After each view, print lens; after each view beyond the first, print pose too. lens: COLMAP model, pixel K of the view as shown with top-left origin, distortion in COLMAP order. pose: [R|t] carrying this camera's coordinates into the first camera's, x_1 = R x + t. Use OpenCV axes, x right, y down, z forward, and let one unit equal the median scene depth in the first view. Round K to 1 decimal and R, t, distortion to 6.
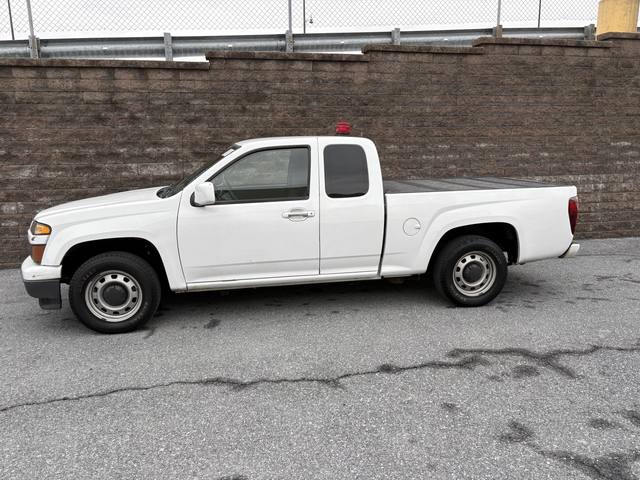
lens RADIAL K [[513.2, 0, 344.9], [0, 513.2, 238.1], [0, 0, 1]] dist [0.048475, -0.023924]
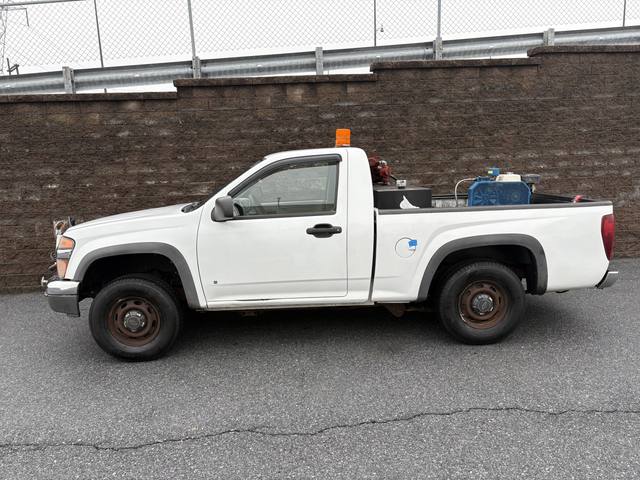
lens RADIAL K [[513.2, 0, 323.9], [0, 513.2, 243.1], [0, 0, 1]] dist [0.048475, -0.023924]
pose [[0.994042, -0.005398, -0.108862, -0.255193], [0.004564, 0.999958, -0.007908, -0.009132], [0.108900, 0.007364, 0.994025, 0.012662]]
